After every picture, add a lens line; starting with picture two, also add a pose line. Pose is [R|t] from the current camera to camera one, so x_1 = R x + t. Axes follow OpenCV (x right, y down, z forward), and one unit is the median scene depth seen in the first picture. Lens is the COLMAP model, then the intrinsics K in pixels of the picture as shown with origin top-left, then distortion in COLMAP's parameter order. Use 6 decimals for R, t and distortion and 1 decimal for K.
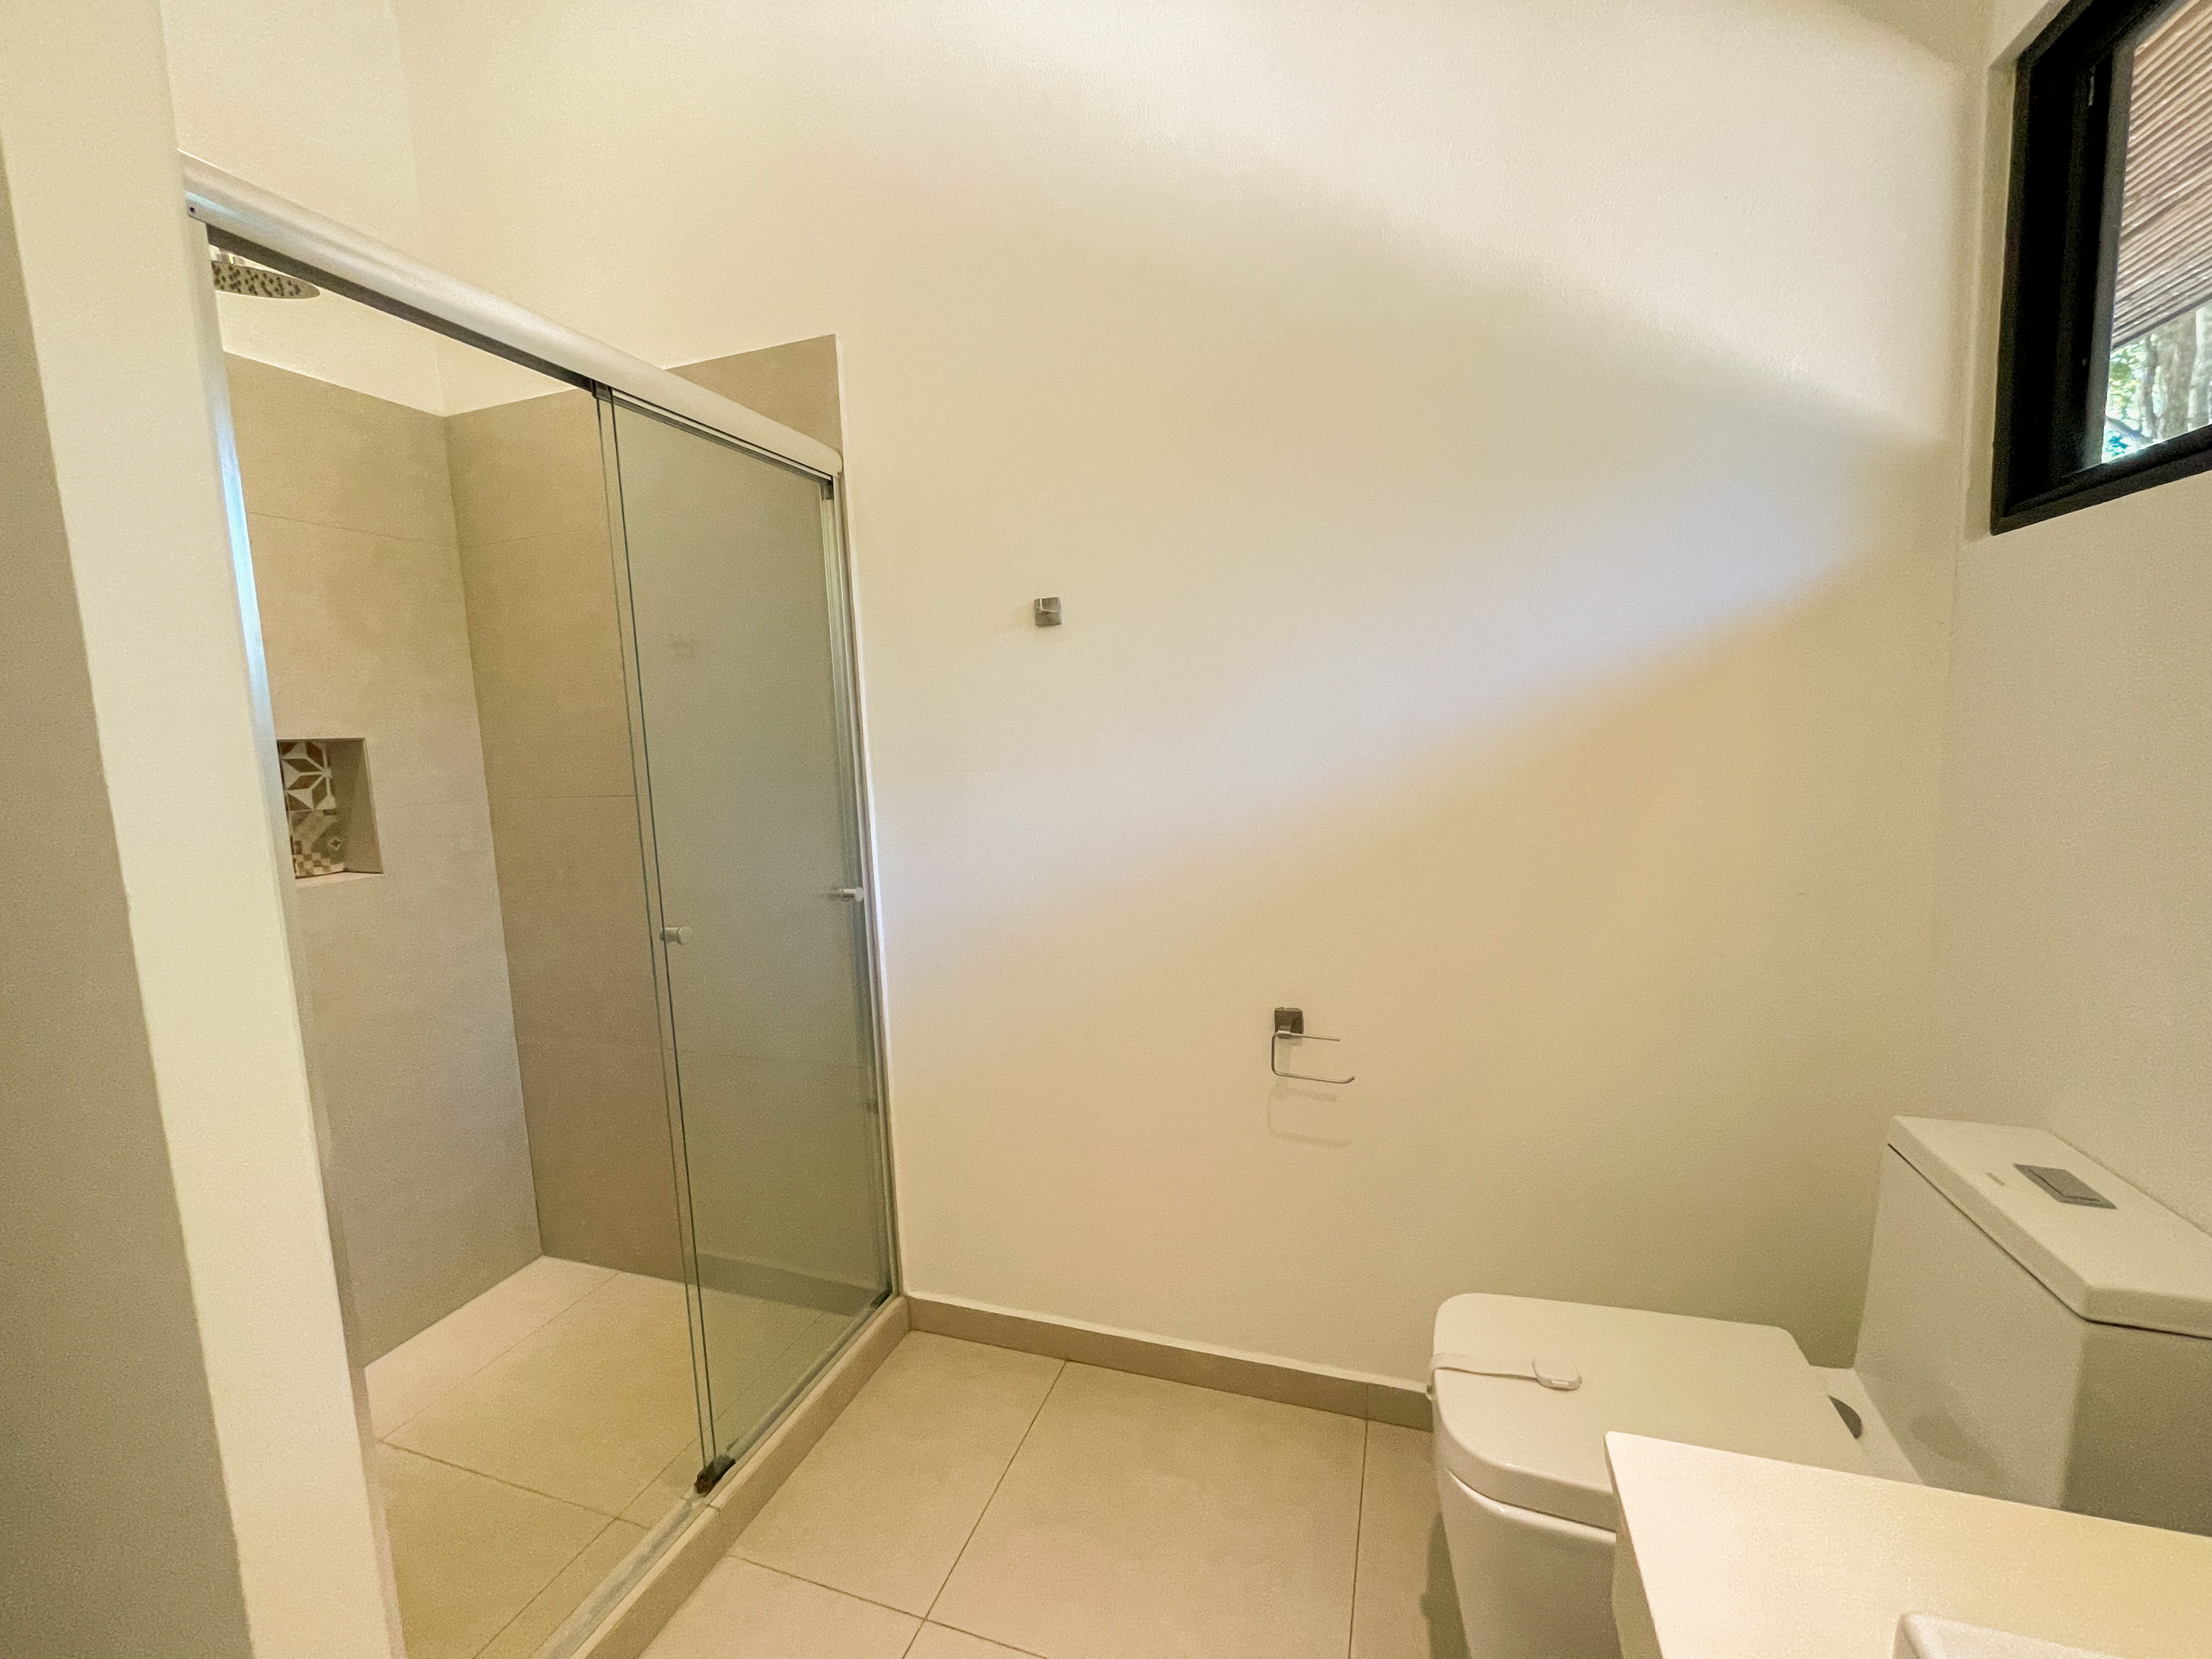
lens RADIAL K [[896.1, 0, 1104.2], [0, 896.1, 823.6], [0, 0, 1]] dist [-0.001562, -0.000404]
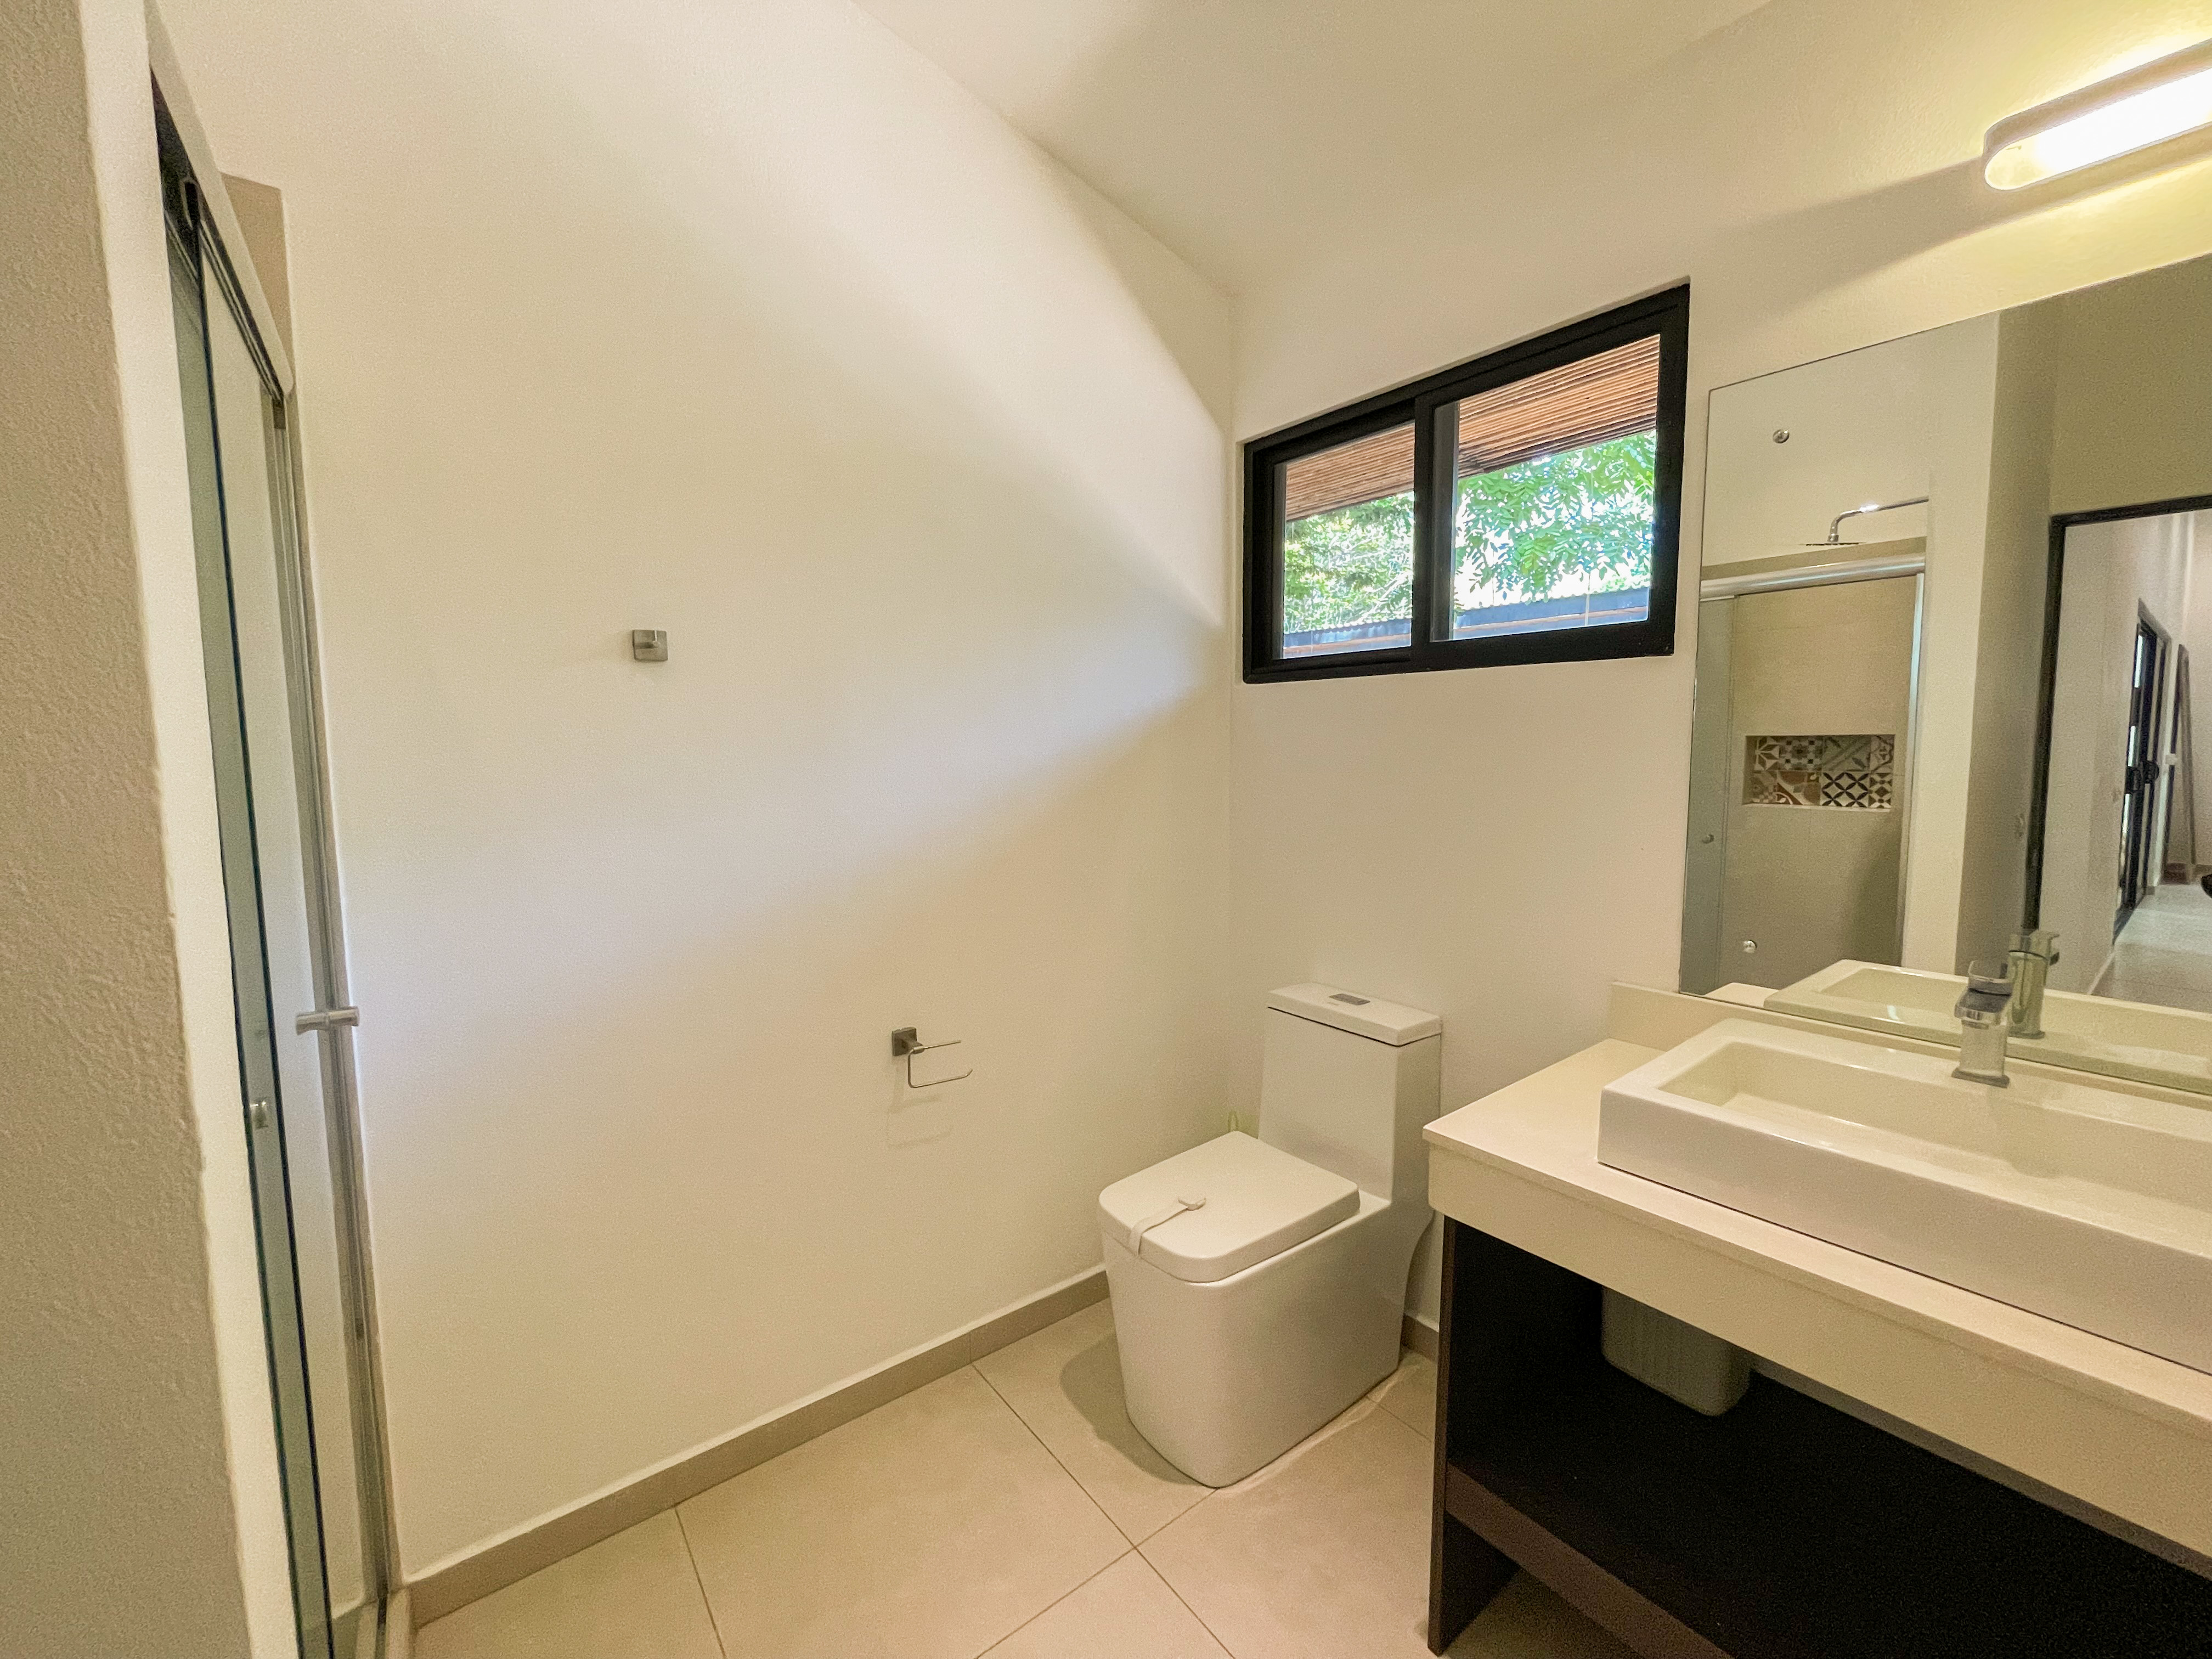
lens RADIAL K [[896.1, 0, 1116.9], [0, 896.1, 827.2], [0, 0, 1]] dist [-0.001562, -0.000404]
pose [[0.546726, -0.036253, 0.836526, -0.573419], [0.071138, 0.997461, -0.003265, -0.022263], [-0.834284, 0.061294, 0.547917, 0.149166]]
